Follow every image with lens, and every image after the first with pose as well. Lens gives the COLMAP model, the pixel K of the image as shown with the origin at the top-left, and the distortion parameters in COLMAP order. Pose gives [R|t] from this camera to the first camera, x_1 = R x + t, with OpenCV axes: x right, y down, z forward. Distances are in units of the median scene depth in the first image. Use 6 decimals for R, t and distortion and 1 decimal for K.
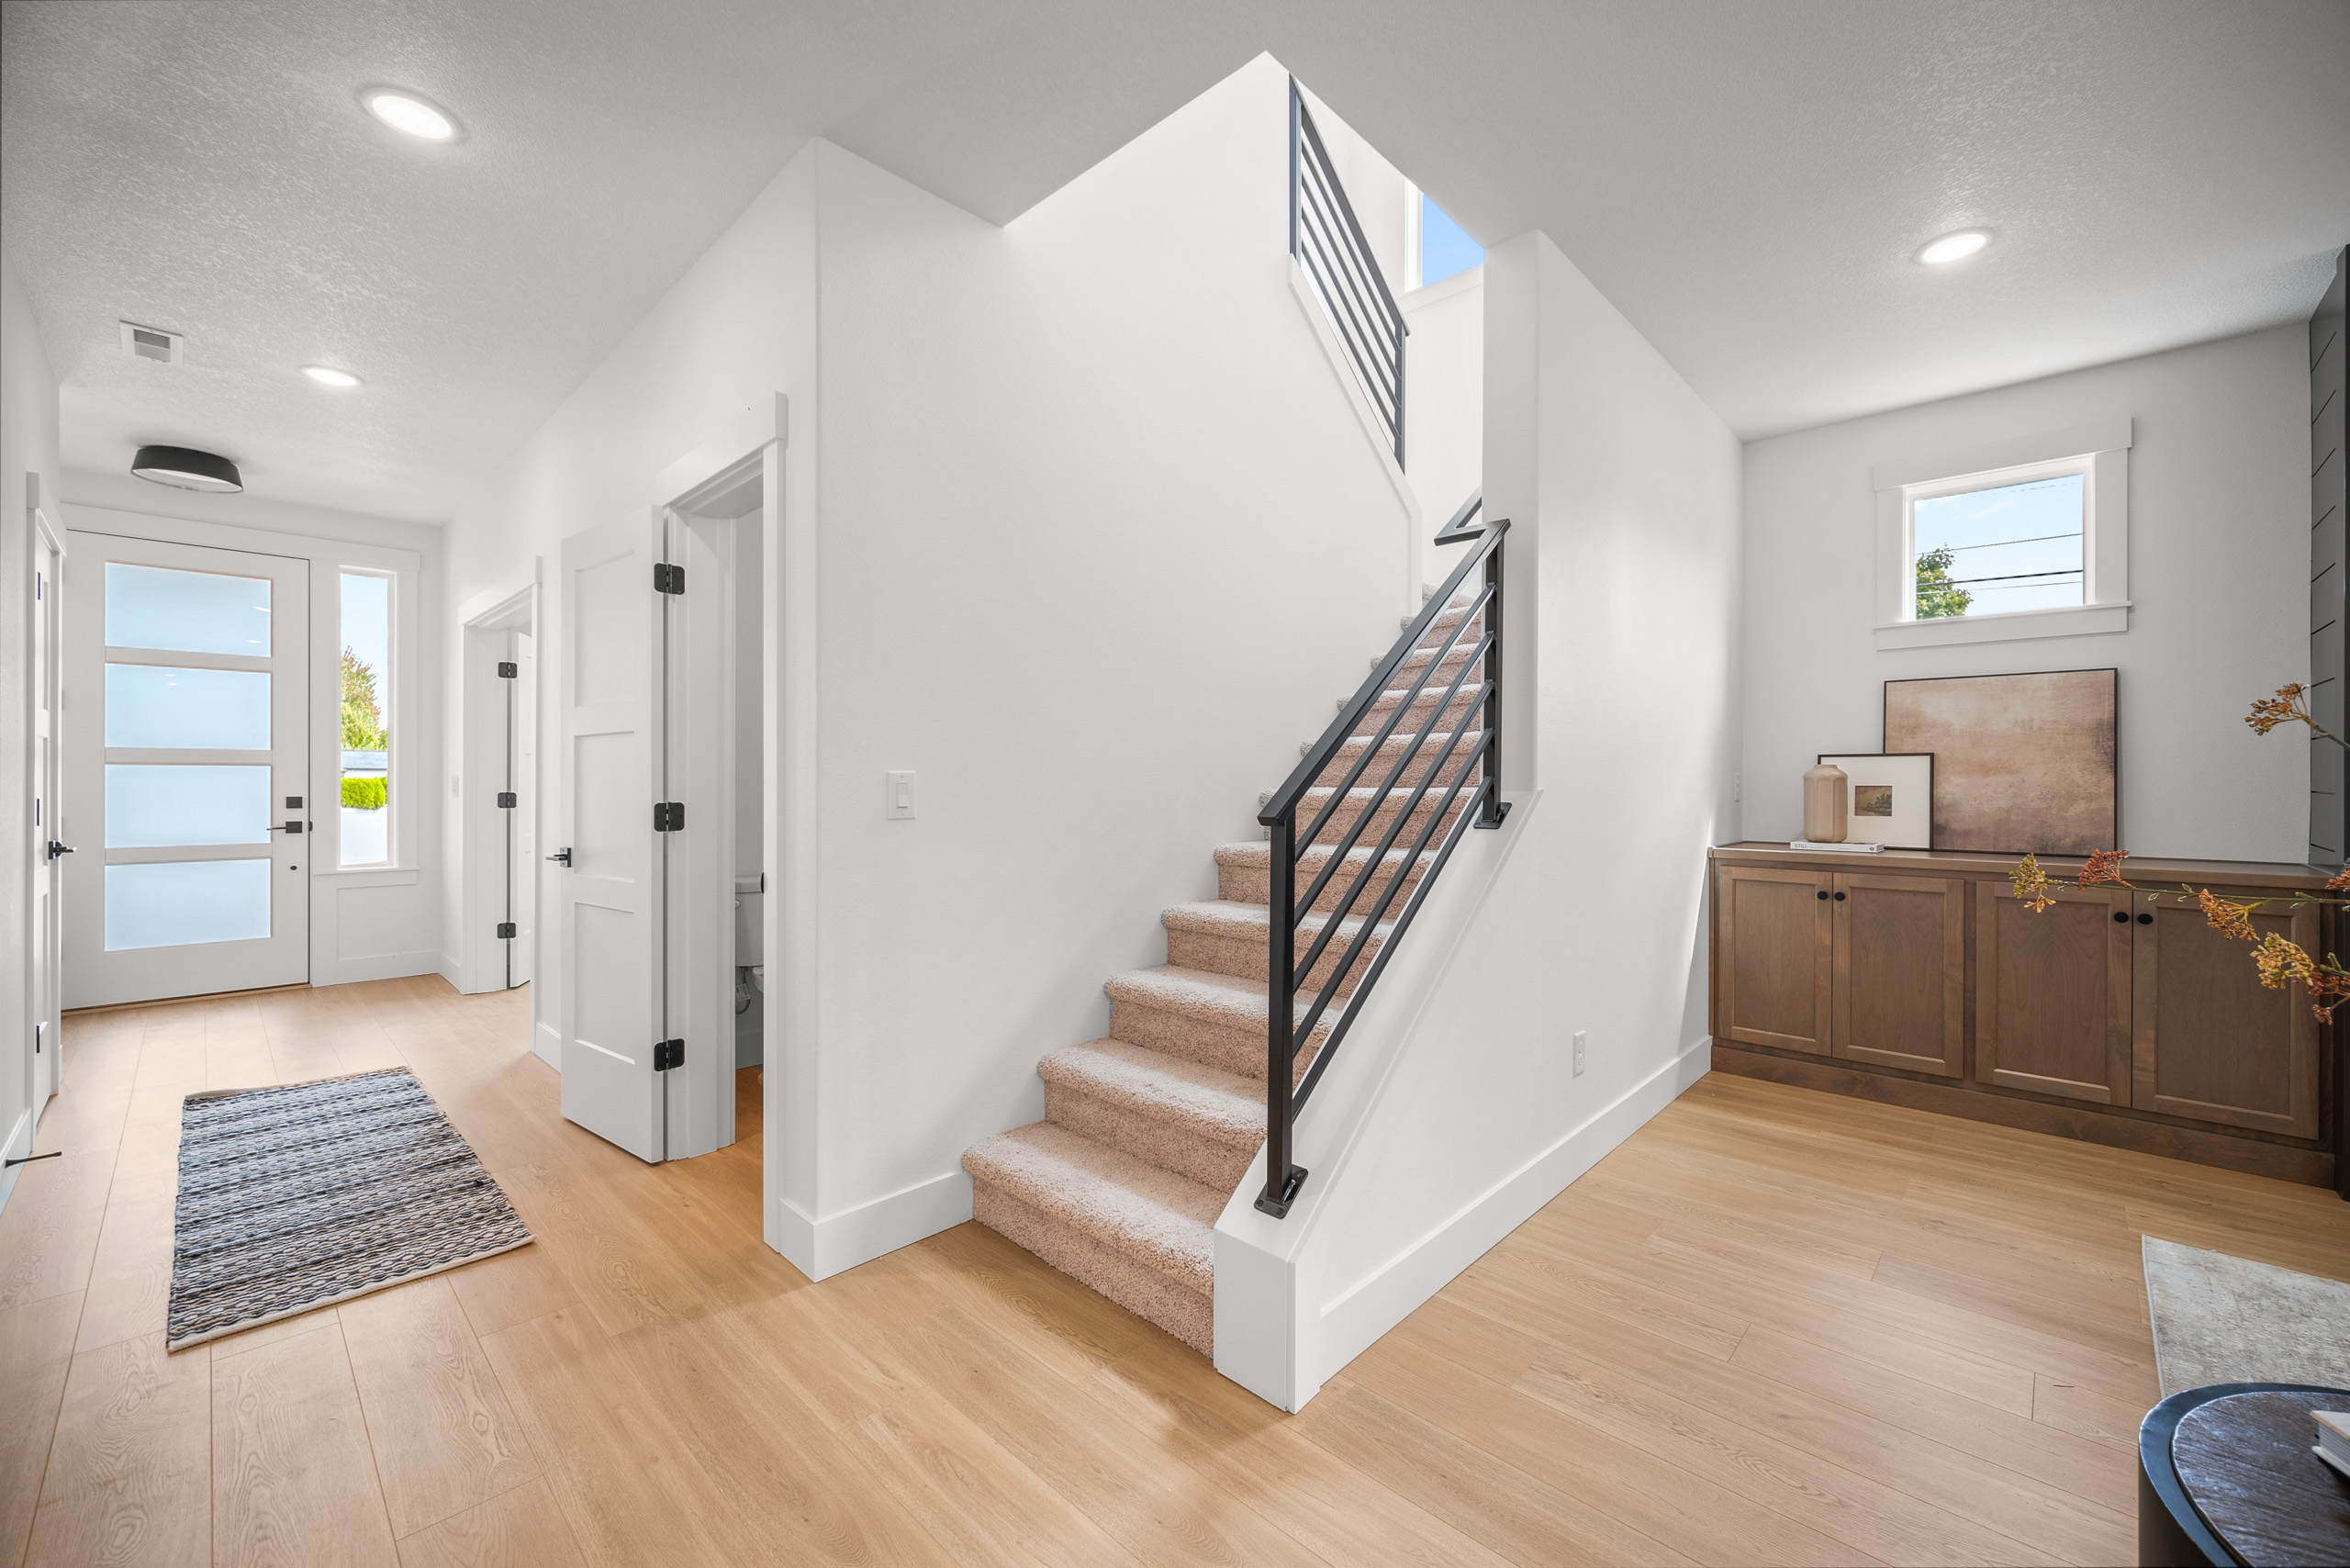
lens RADIAL K [[931.3, 0, 1176.5], [0, 931.3, 785.3], [0, 0, 1]] dist [0.000057, 0.000314]
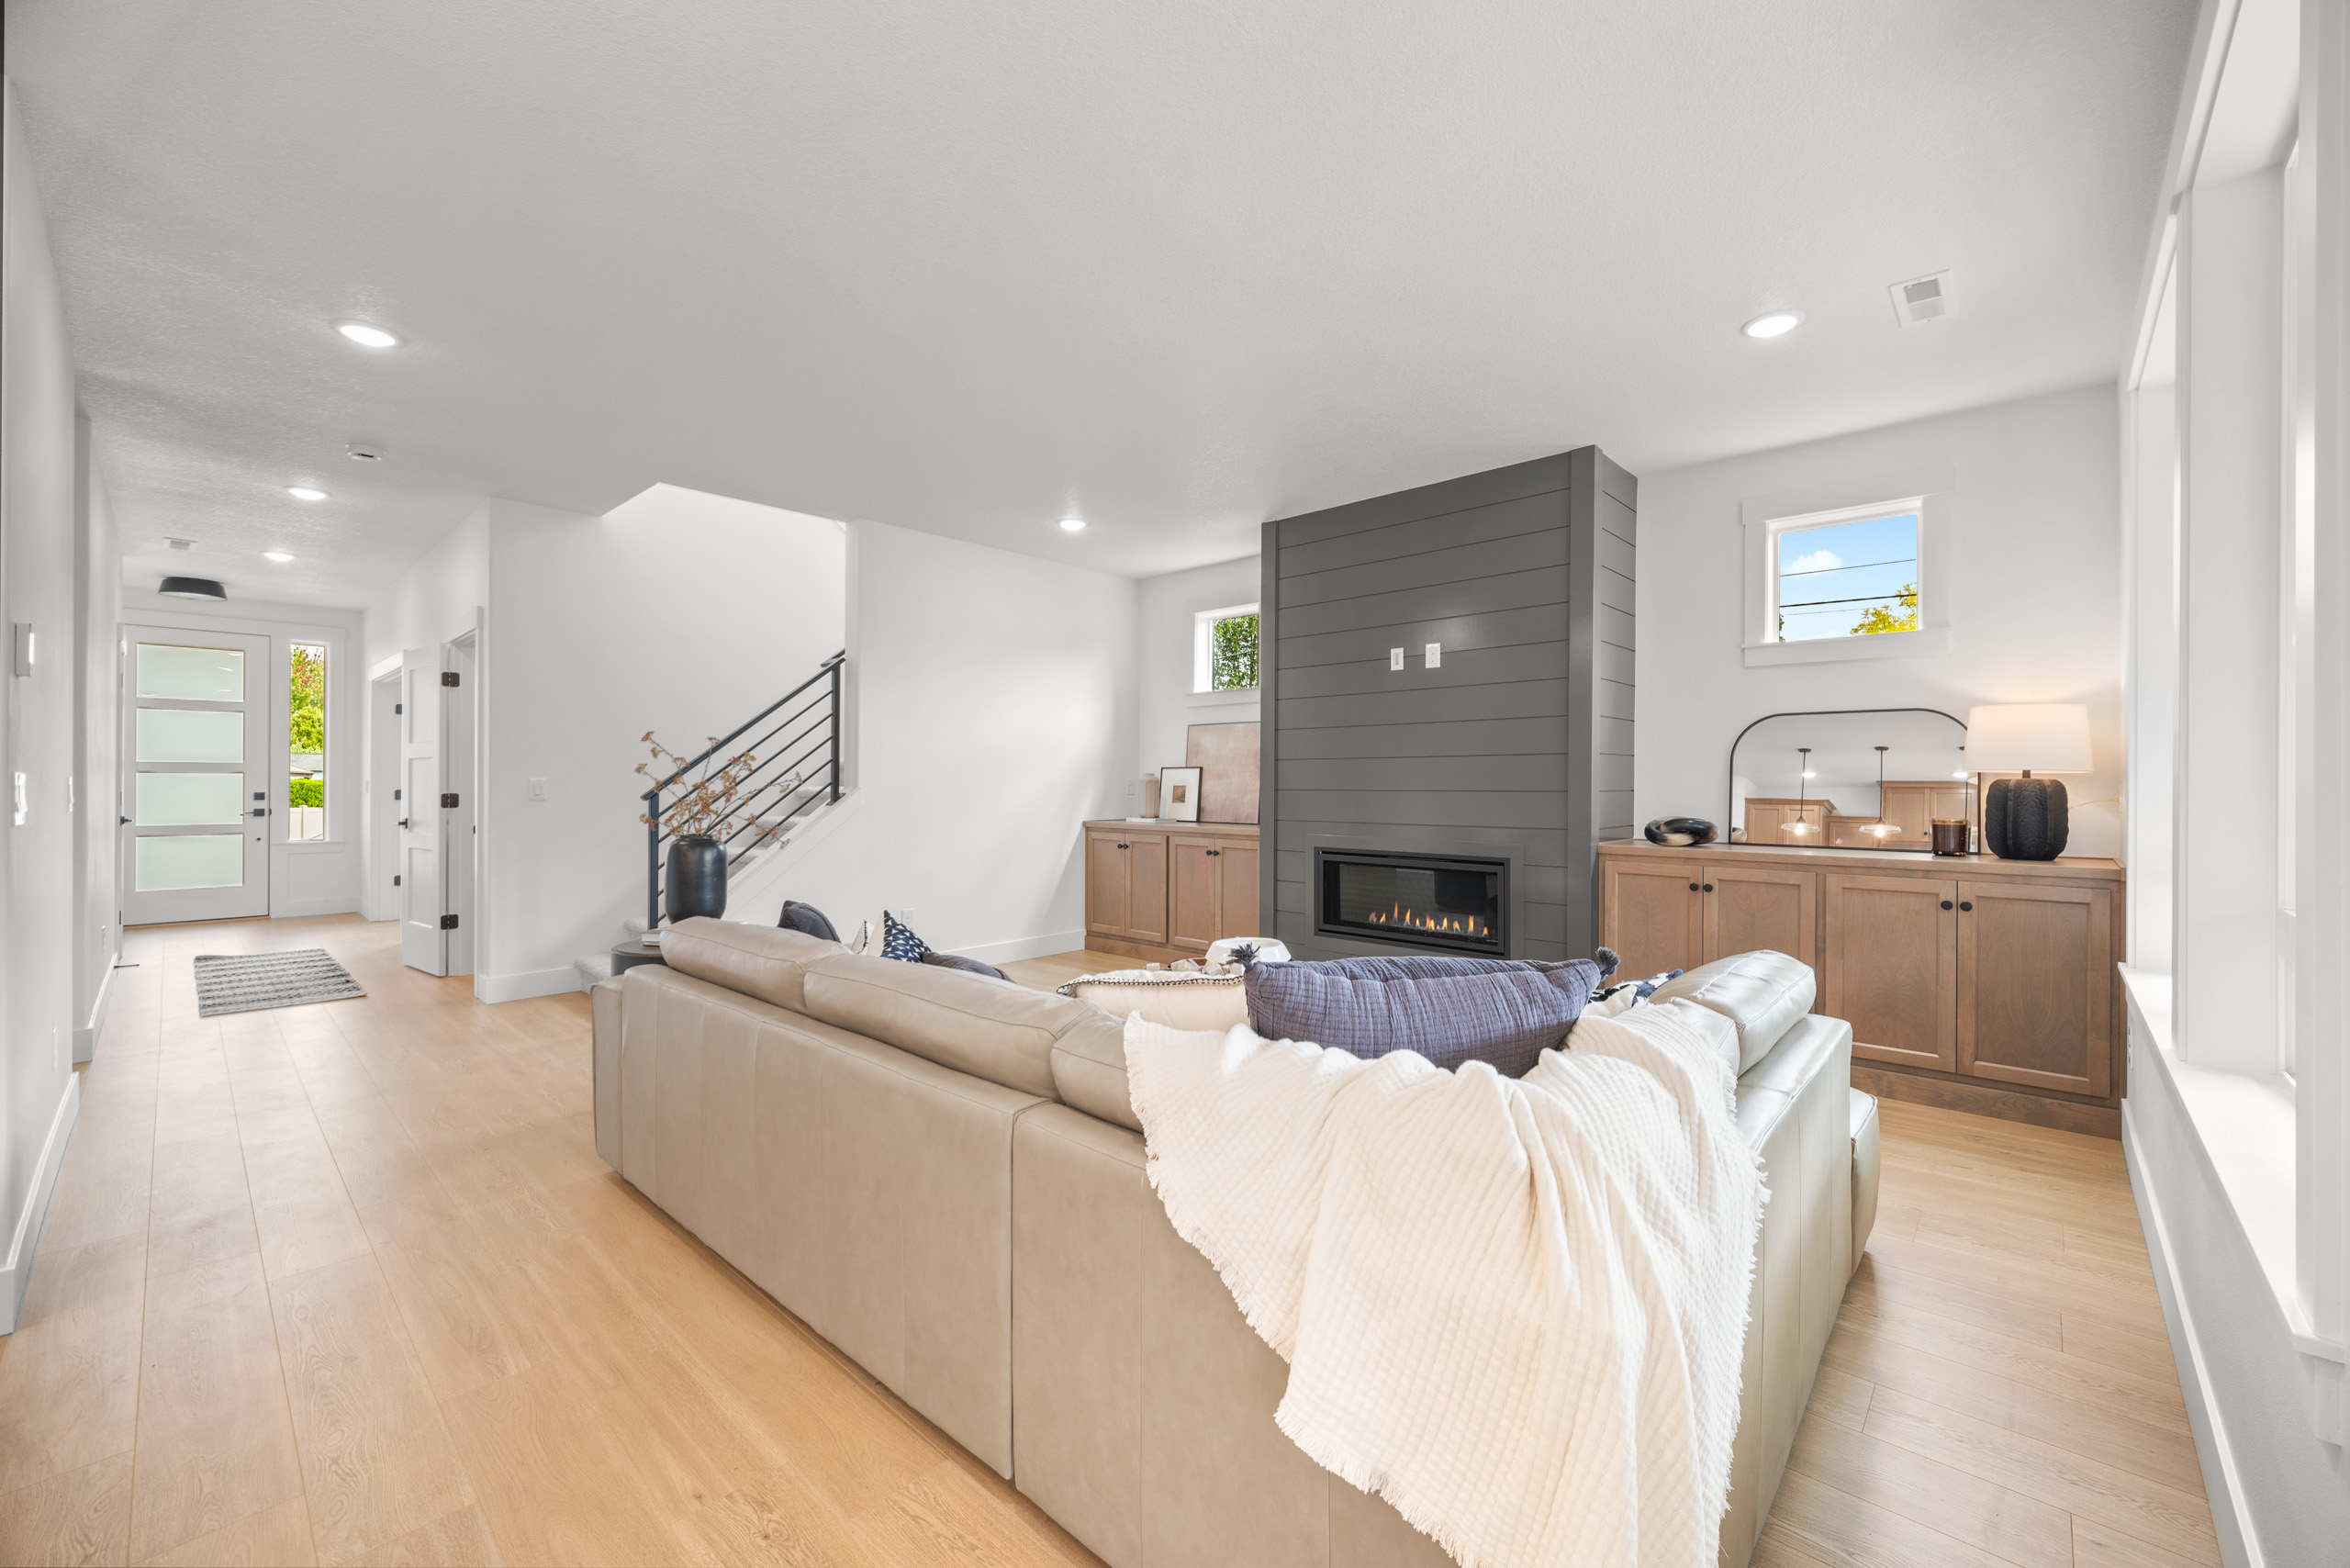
lens RADIAL K [[931.3, 0, 1173.1], [0, 931.3, 779.9], [0, 0, 1]] dist [0.000057, 0.000314]
pose [[0.999911, 0.000286, 0.013375, 0.712903], [-0.000206, 0.999982, -0.005983, 0.000650], [-0.013376, 0.005979, 0.999893, -0.735406]]
